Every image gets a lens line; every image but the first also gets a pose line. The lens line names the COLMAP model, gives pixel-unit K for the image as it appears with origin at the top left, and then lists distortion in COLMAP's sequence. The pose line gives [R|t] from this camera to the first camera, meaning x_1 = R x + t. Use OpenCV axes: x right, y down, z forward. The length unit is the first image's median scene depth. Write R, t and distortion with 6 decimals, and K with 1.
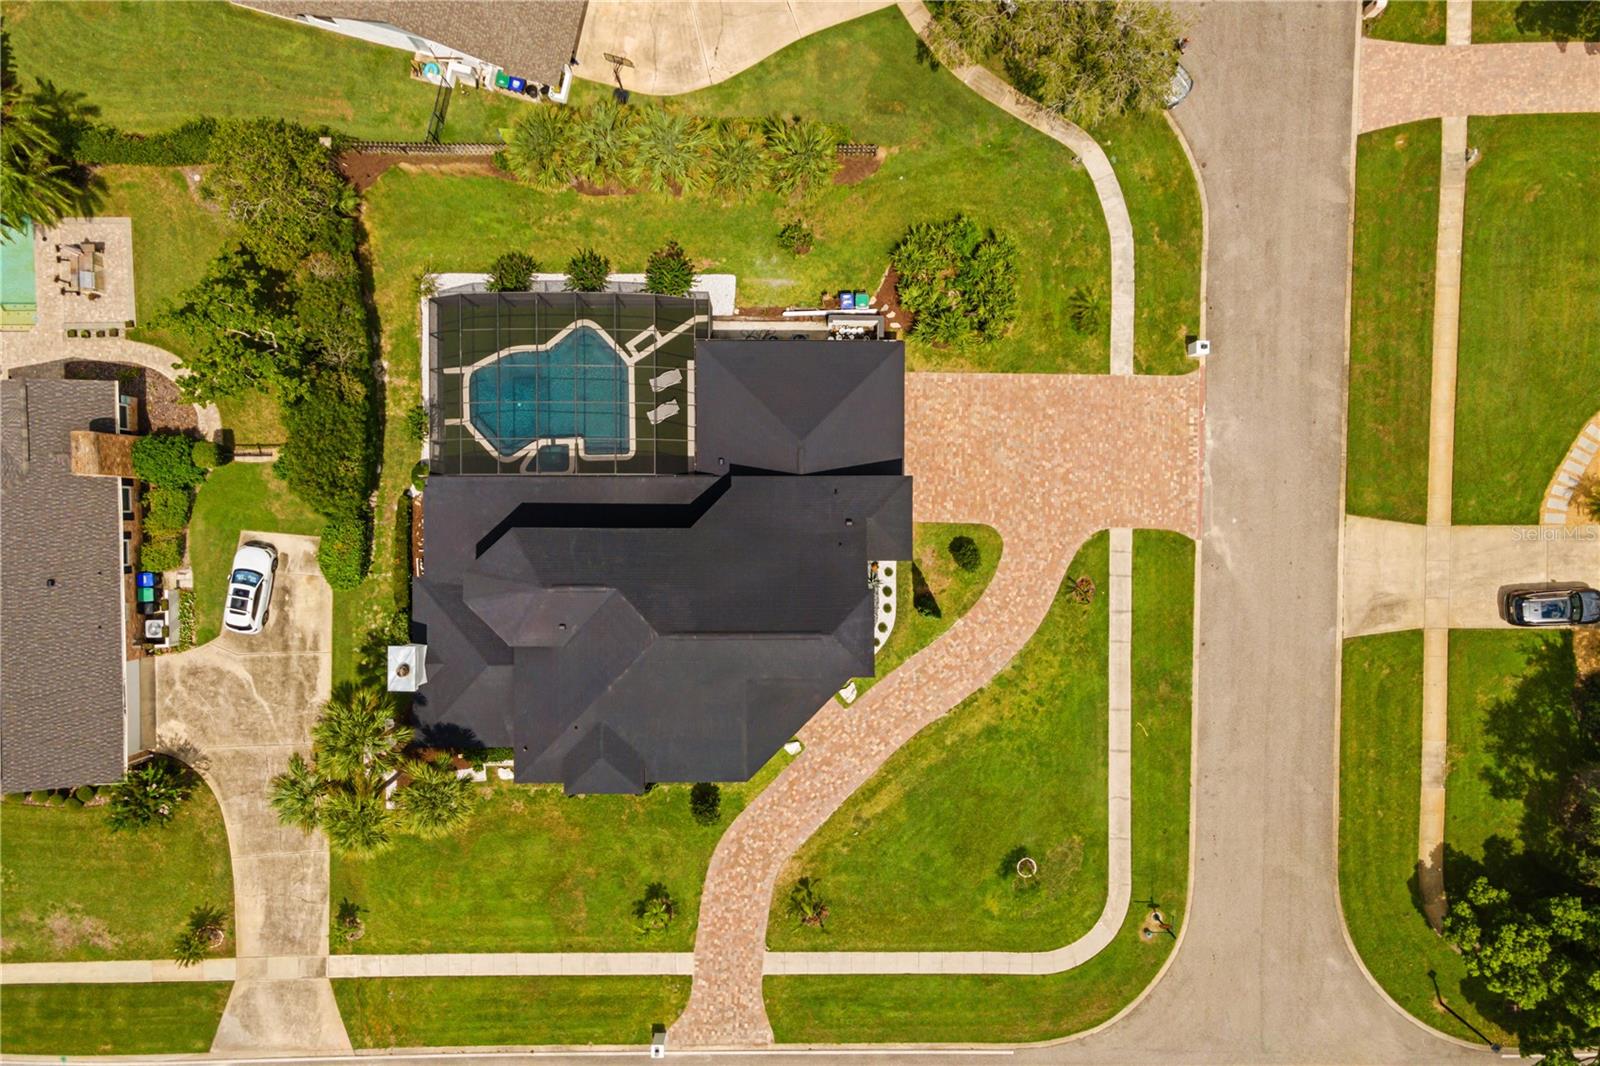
lens RADIAL K [[1148.6, 0, 800.7], [0, 1148.6, 526.3], [0, 0, 1]] dist [0.034245, 0.013784]
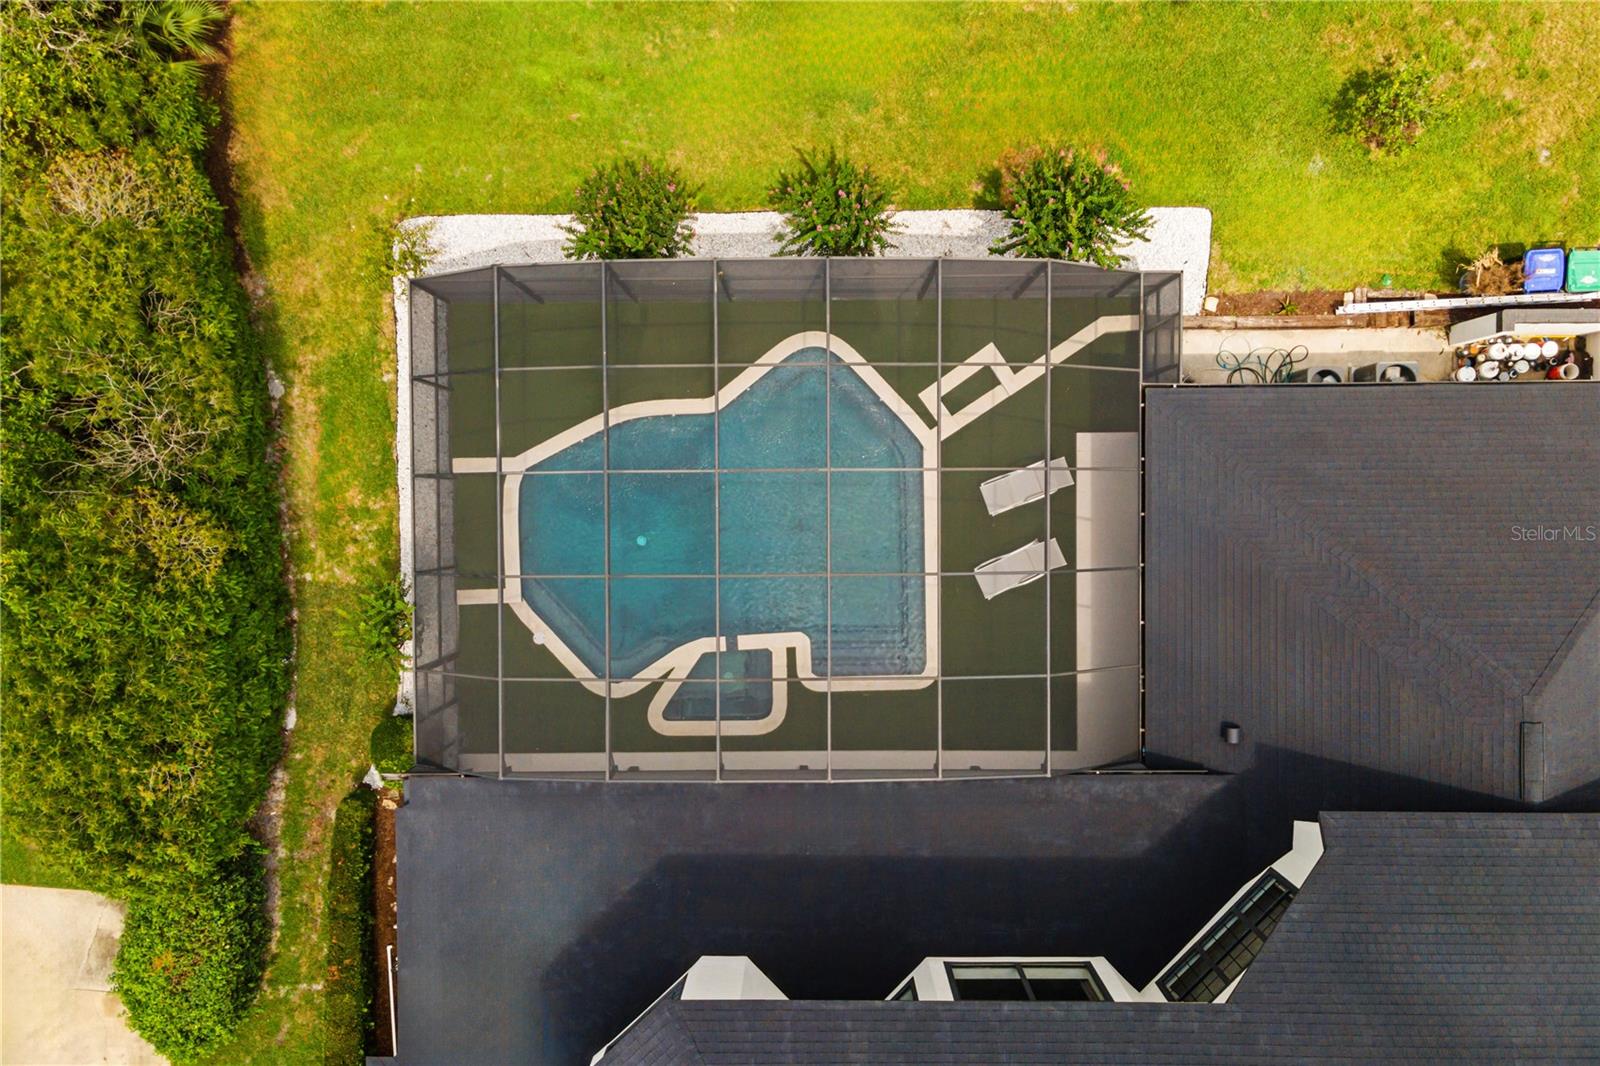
lens RADIAL K [[1148.6, 0, 806.5], [0, 1148.6, 530.6], [0, 0, 1]] dist [0.034245, 0.013784]
pose [[0.999876, -0.007159, -0.013995, -0.185091], [0.007297, 0.999925, 0.009840, -0.116313], [0.013924, -0.009941, 0.999854, 0.612508]]
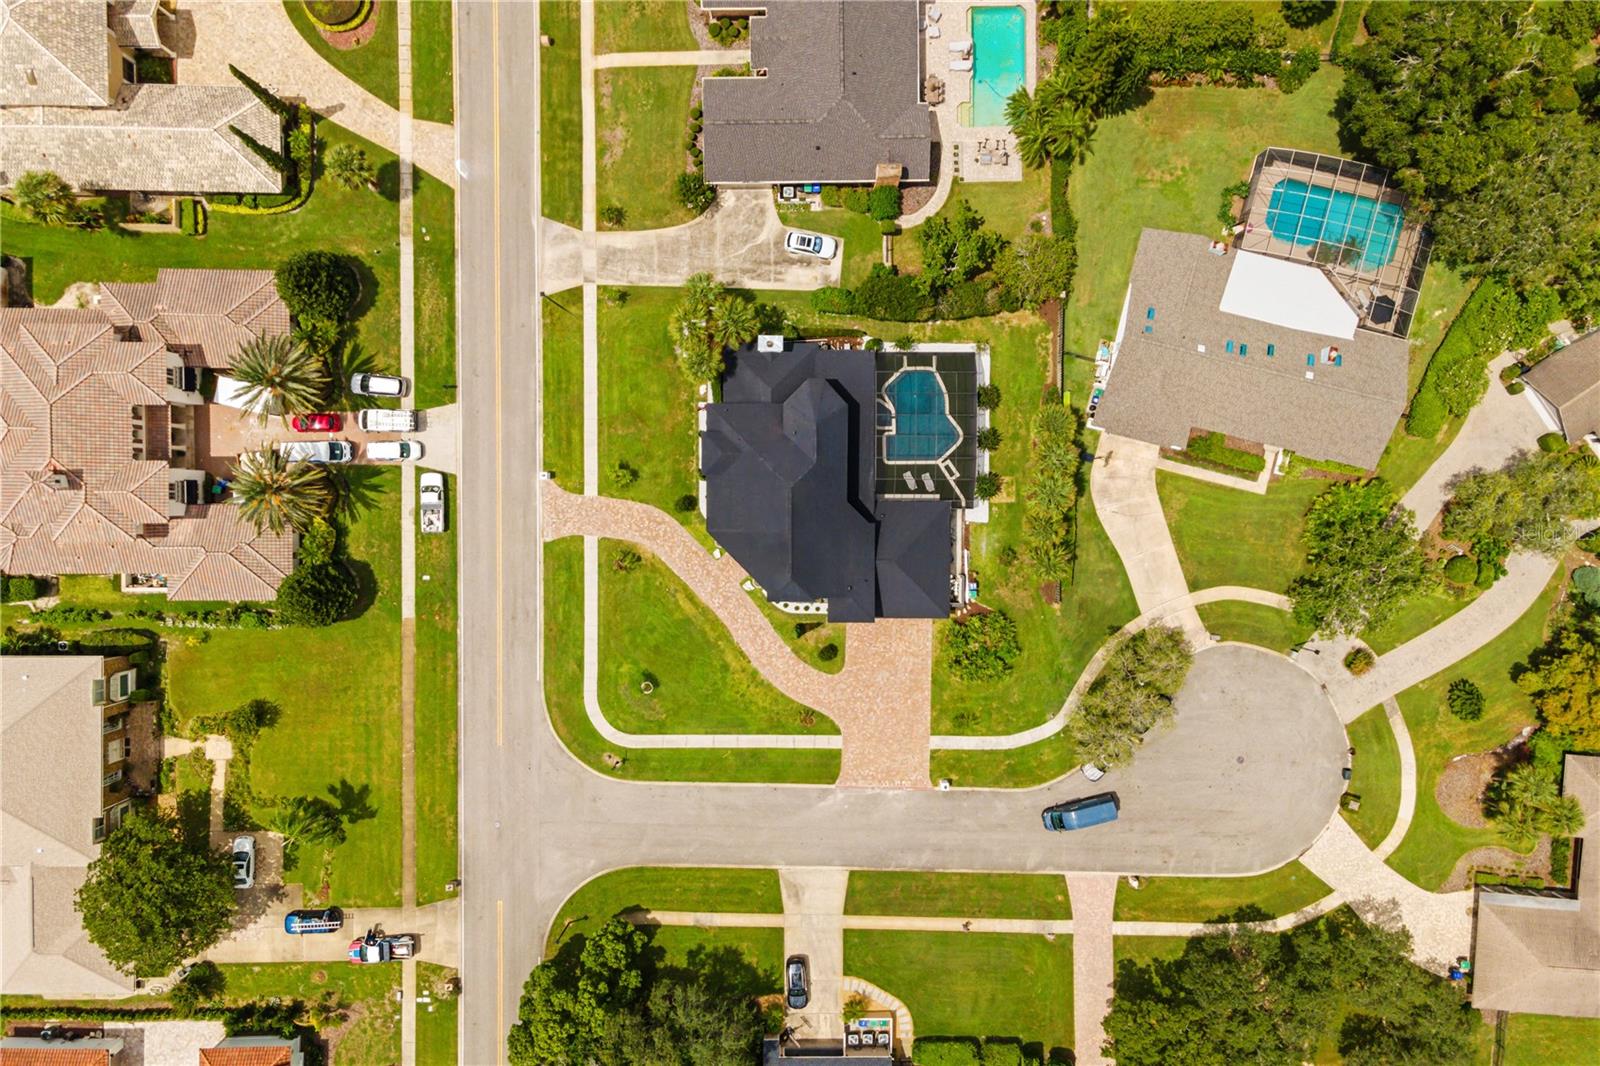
lens RADIAL K [[1148.6, 0, 802.2], [0, 1148.6, 546.2], [0, 0, 1]] dist [0.034245, 0.013784]
pose [[-0.003337, 0.999693, 0.024567, -0.062556], [-0.999967, -0.003155, -0.007426, 0.077713], [-0.007346, -0.024591, 0.999671, -0.749961]]
